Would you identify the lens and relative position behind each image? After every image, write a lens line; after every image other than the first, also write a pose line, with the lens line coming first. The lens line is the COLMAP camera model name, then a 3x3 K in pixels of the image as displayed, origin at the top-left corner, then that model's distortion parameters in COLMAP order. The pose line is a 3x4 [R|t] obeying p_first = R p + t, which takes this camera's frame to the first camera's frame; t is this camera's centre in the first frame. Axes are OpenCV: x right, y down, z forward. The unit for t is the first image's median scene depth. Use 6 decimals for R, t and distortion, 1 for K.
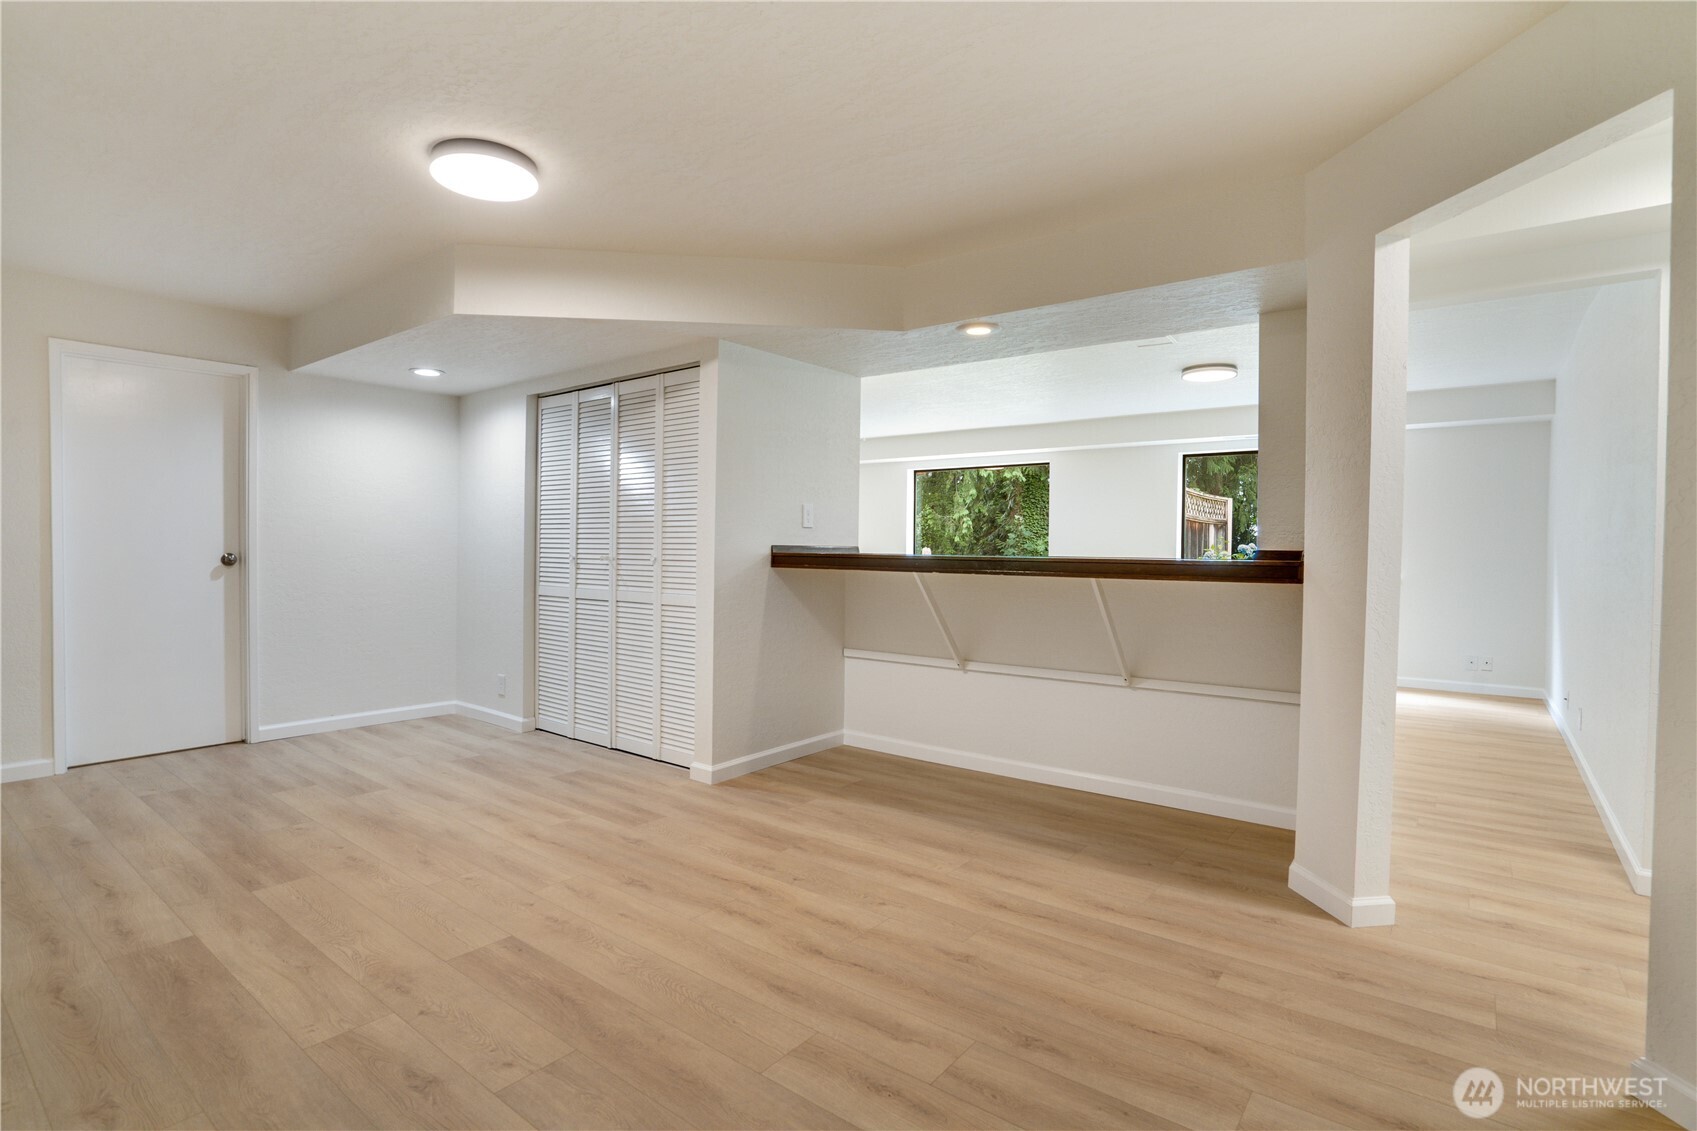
lens RADIAL K [[802.9, 0, 850.6], [0, 802.9, 559.3], [0, 0, 1]] dist [-0.014945, 0.002244]
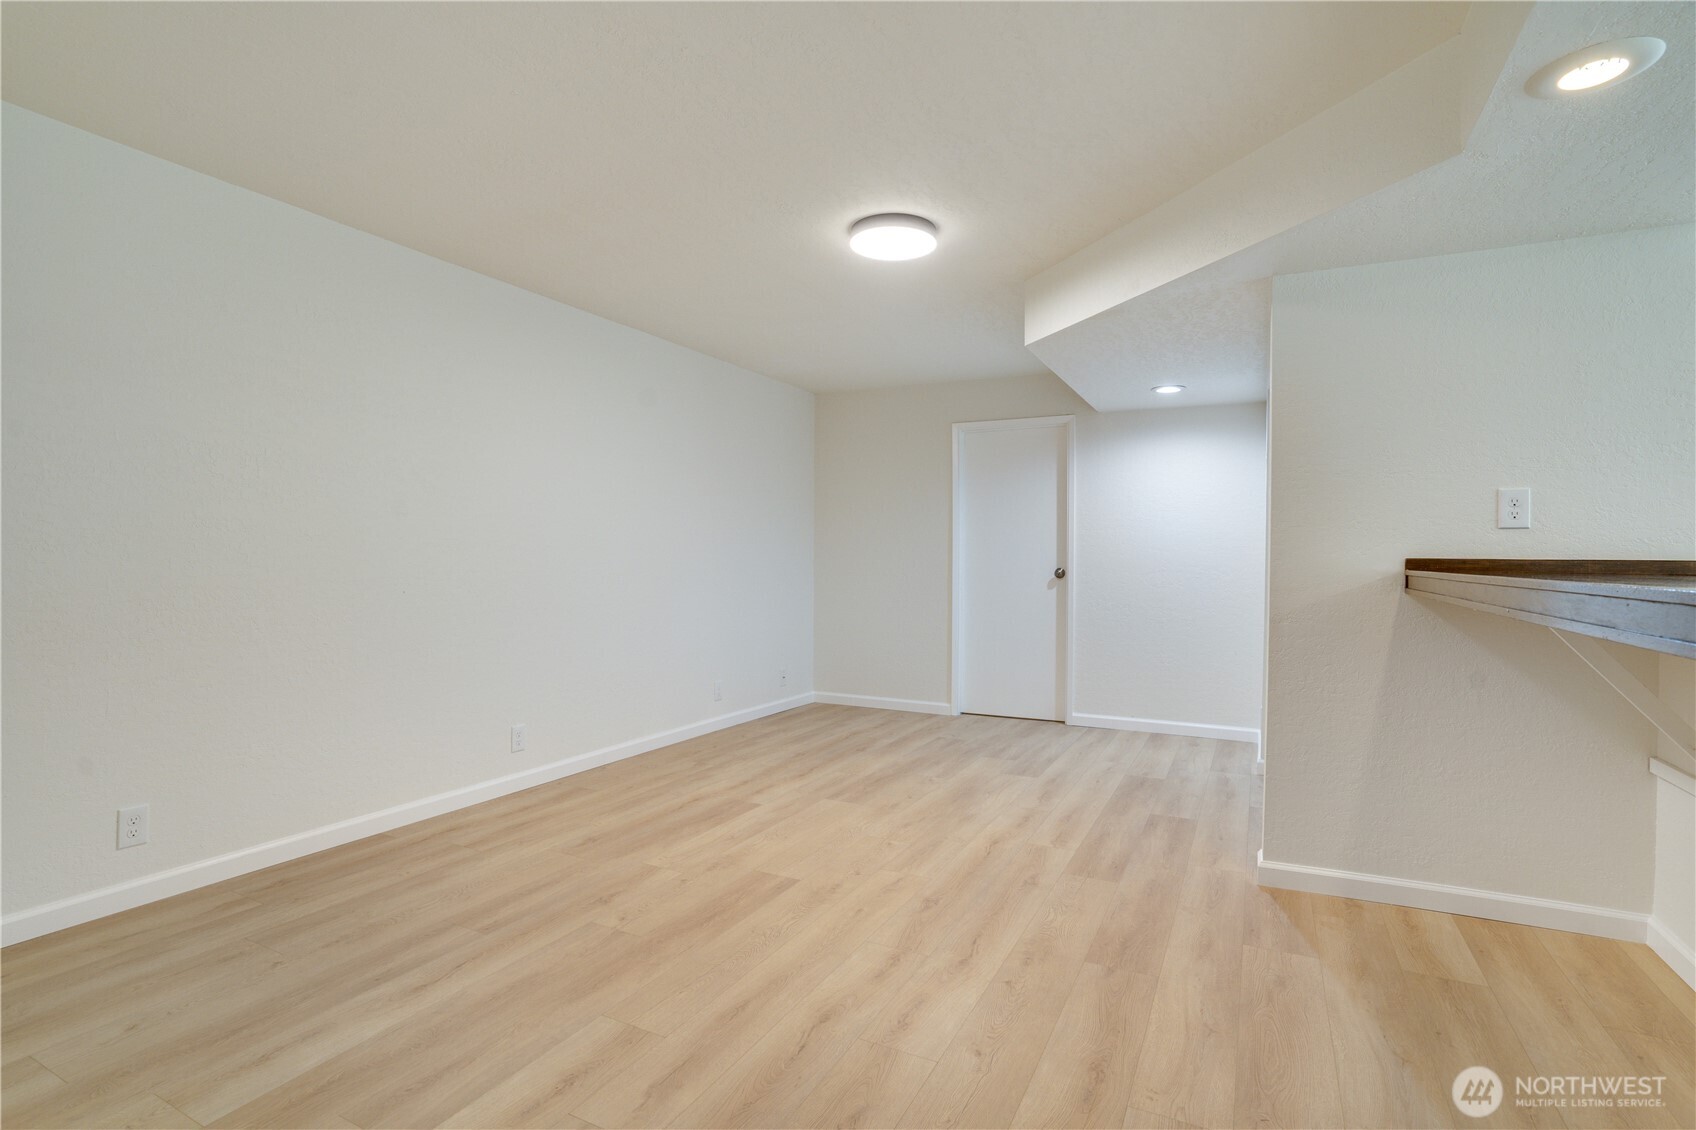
lens RADIAL K [[831.8, 0, 852.8], [0, 831.8, 566.4], [0, 0, 1]] dist [-0.026200, 0.002698]
pose [[0.205365, -0.000678, -0.978685, 0.559333], [-0.017767, 0.999832, -0.004421, 0.000254], [0.978524, 0.018296, 0.205318, 0.551850]]
